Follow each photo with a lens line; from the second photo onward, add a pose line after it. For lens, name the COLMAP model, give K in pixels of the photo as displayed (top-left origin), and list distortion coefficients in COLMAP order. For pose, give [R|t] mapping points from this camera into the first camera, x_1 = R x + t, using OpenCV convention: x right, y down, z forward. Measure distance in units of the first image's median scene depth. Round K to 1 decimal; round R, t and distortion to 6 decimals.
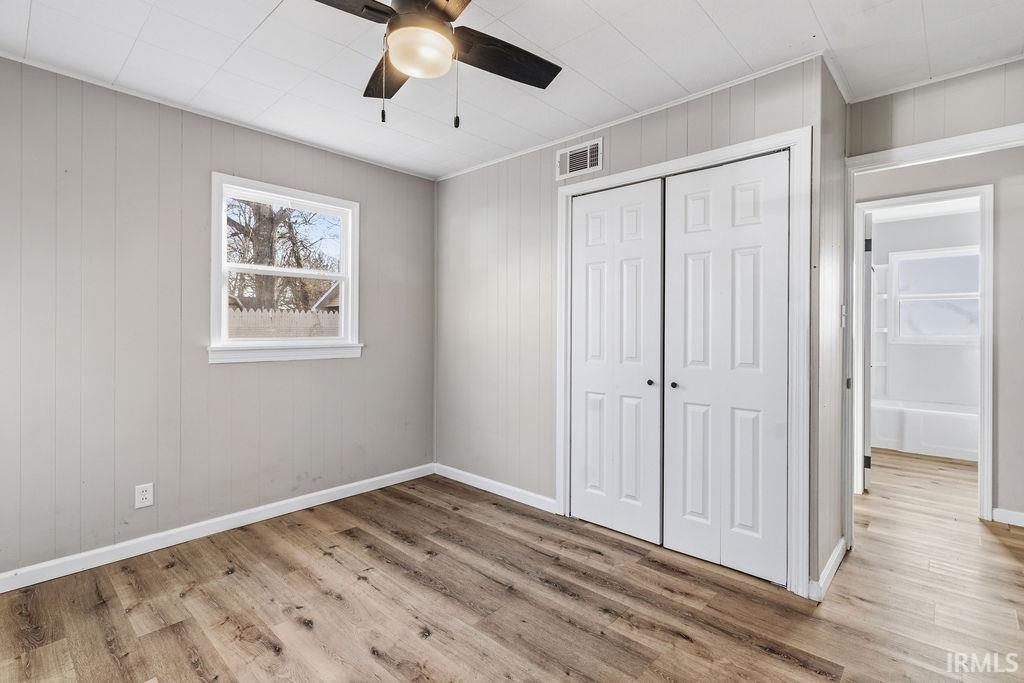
lens RADIAL K [[477.3, 0, 522.4], [0, 477.3, 329.9], [0, 0, 1]] dist [0.001293, -0.000218]
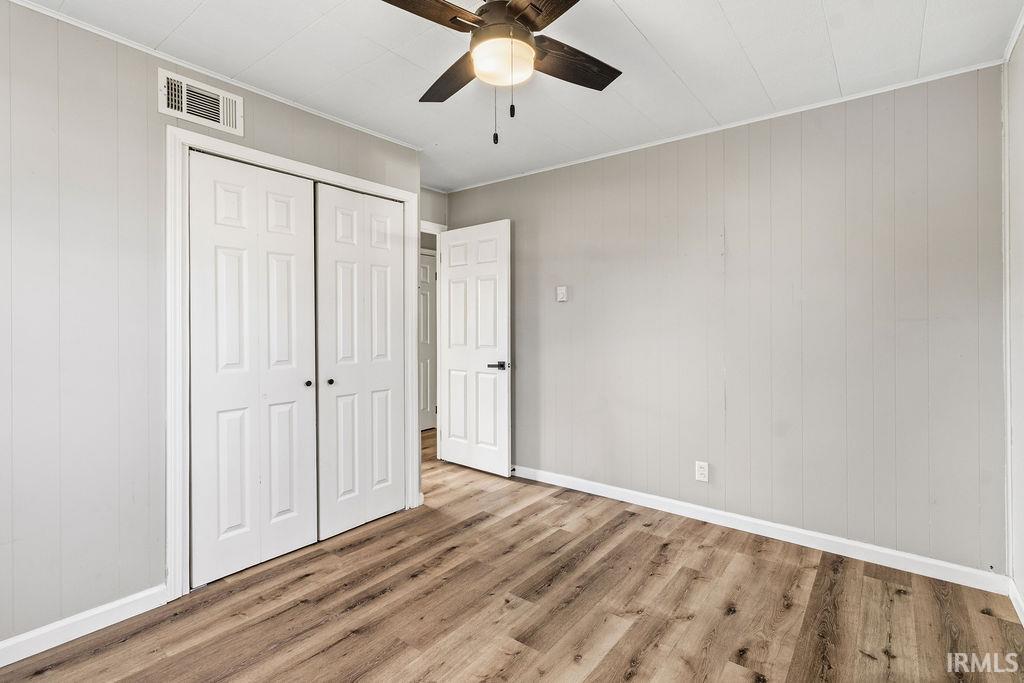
lens RADIAL K [[477.3, 0, 522.4], [0, 477.3, 329.9], [0, 0, 1]] dist [0.001293, -0.000218]
pose [[-0.078836, -0.012468, 0.996810, -0.793637], [0.007147, 0.999889, 0.013072, -0.012066], [-0.996862, 0.008155, -0.078739, 0.670370]]
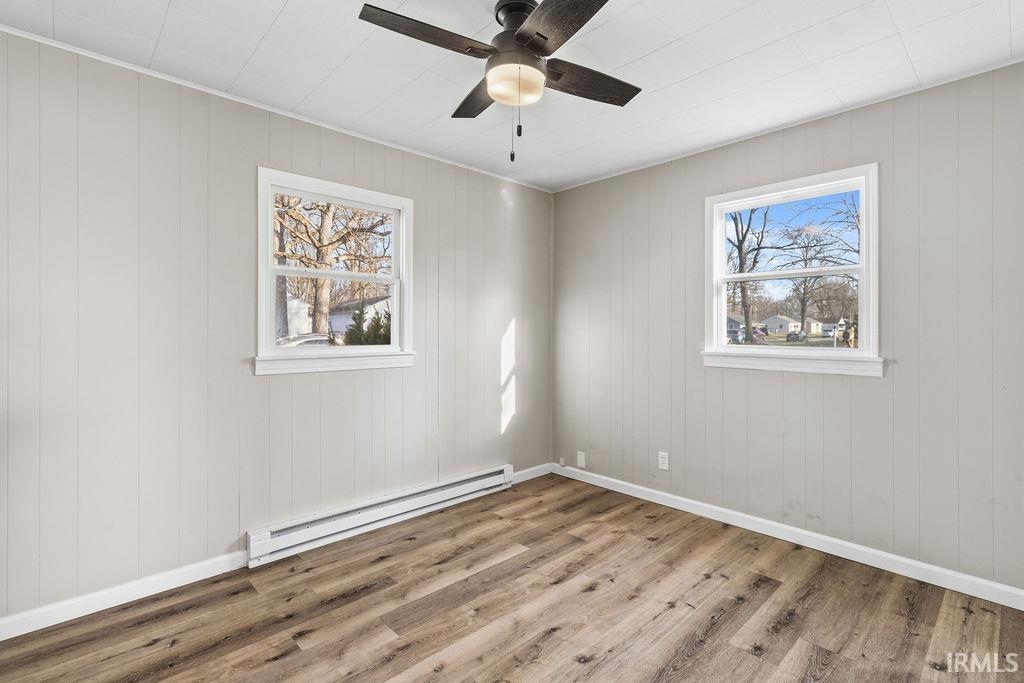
lens RADIAL K [[477.3, 0, 522.4], [0, 477.3, 329.9], [0, 0, 1]] dist [0.001293, -0.000218]
pose [[-0.074661, -0.005812, -0.997192, 0.561491], [-0.006019, 0.999967, -0.005378, -0.007880], [0.997191, 0.005601, -0.074693, 0.707070]]
